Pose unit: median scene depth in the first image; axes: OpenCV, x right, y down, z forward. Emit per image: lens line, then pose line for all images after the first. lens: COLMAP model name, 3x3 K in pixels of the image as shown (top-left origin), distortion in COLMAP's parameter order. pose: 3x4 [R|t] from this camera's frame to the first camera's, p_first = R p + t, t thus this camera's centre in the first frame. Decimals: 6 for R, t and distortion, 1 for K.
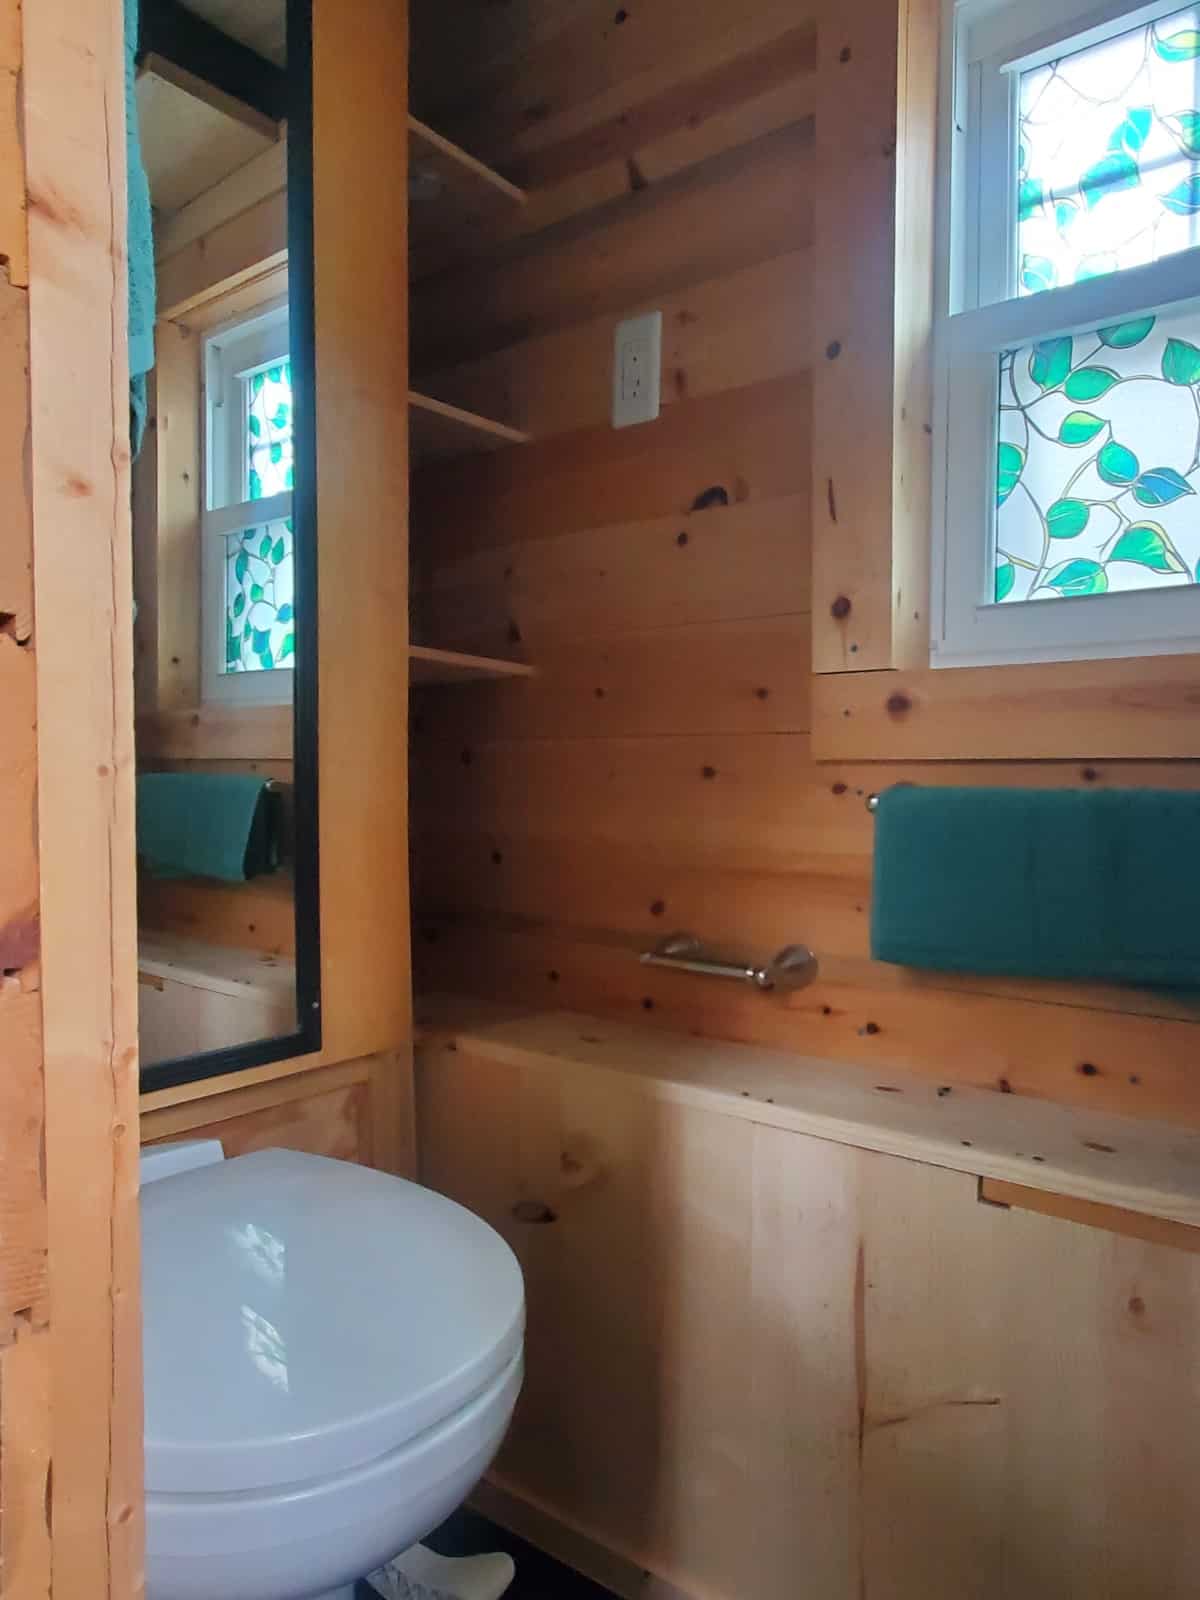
lens RADIAL K [[1061.5, 0, 607.5], [0, 1061.5, 798.0], [0, 0, 1]] dist [0.013256, -0.000989]
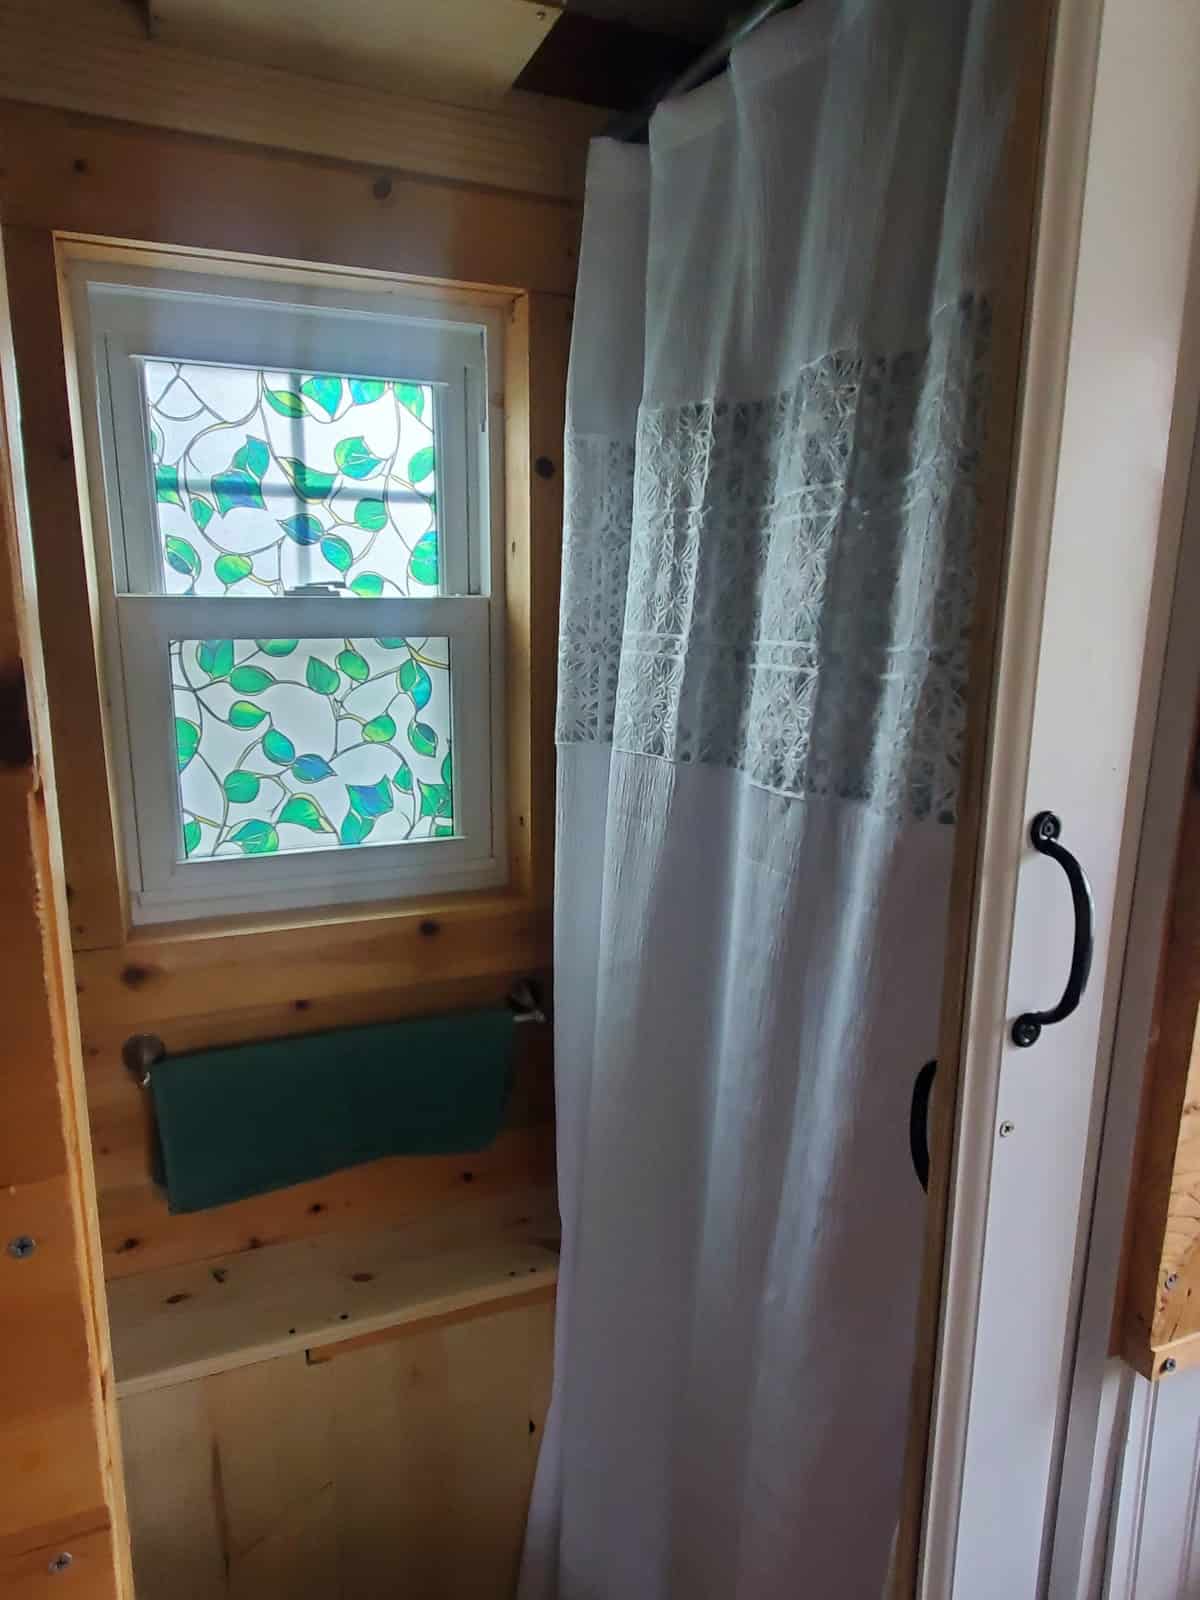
lens RADIAL K [[1061.5, 0, 605.5], [0, 1061.5, 802.5], [0, 0, 1]] dist [0.013256, -0.000989]
pose [[0.487518, -0.187644, 0.852711, -0.406101], [0.016083, 0.978397, 0.206107, -0.494472], [-0.872965, -0.086766, 0.480004, 0.058382]]
